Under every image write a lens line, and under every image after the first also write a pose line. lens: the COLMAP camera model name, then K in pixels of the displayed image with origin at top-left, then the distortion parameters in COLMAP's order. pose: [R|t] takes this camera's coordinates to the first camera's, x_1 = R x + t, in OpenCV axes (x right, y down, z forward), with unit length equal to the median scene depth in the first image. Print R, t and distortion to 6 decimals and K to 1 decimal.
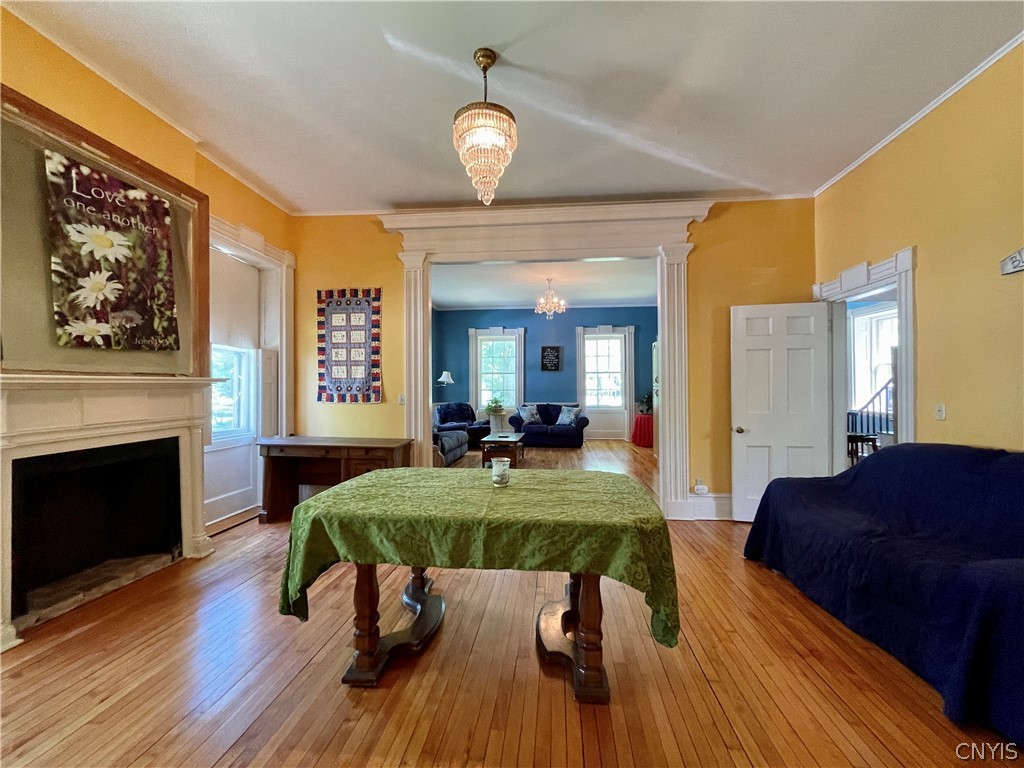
lens RADIAL K [[415.9, 0, 513.3], [0, 415.9, 385.6], [0, 0, 1]] dist [-0.000319, 0.000009]
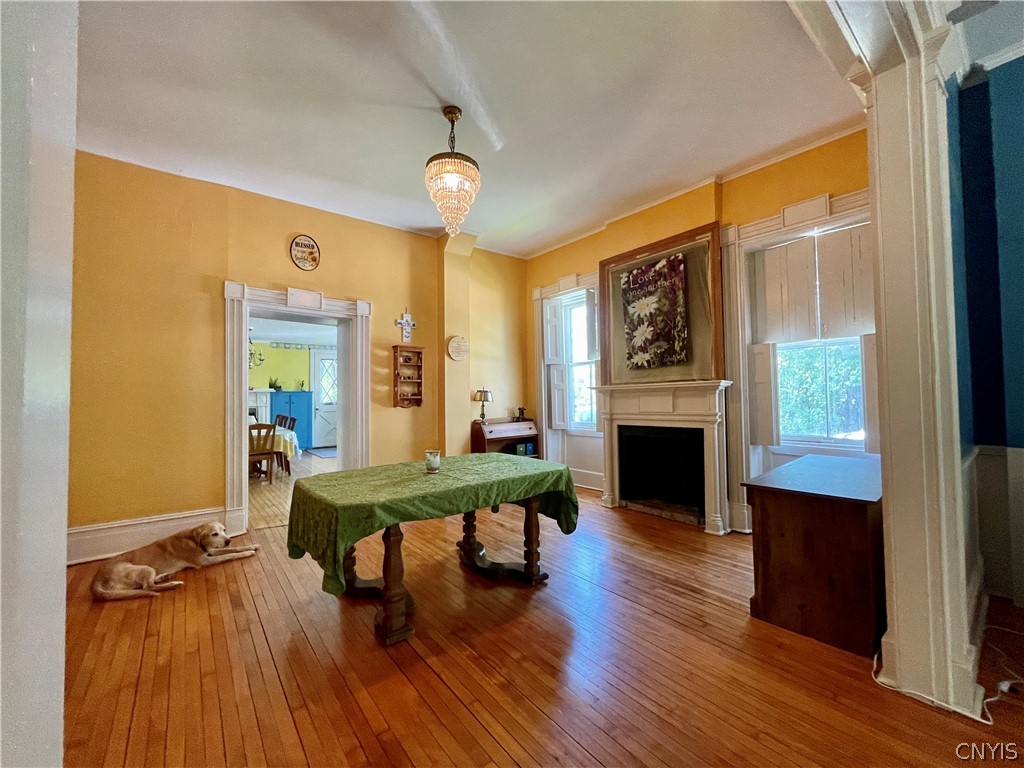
lens RADIAL K [[415.9, 0, 513.5], [0, 415.9, 383.1], [0, 0, 1]] dist [-0.000319, 0.000009]
pose [[-0.716889, -0.005614, -0.697164, 0.578321], [0.021767, 0.999300, -0.030429, 0.012141], [0.696847, -0.036989, -0.716265, 1.790131]]
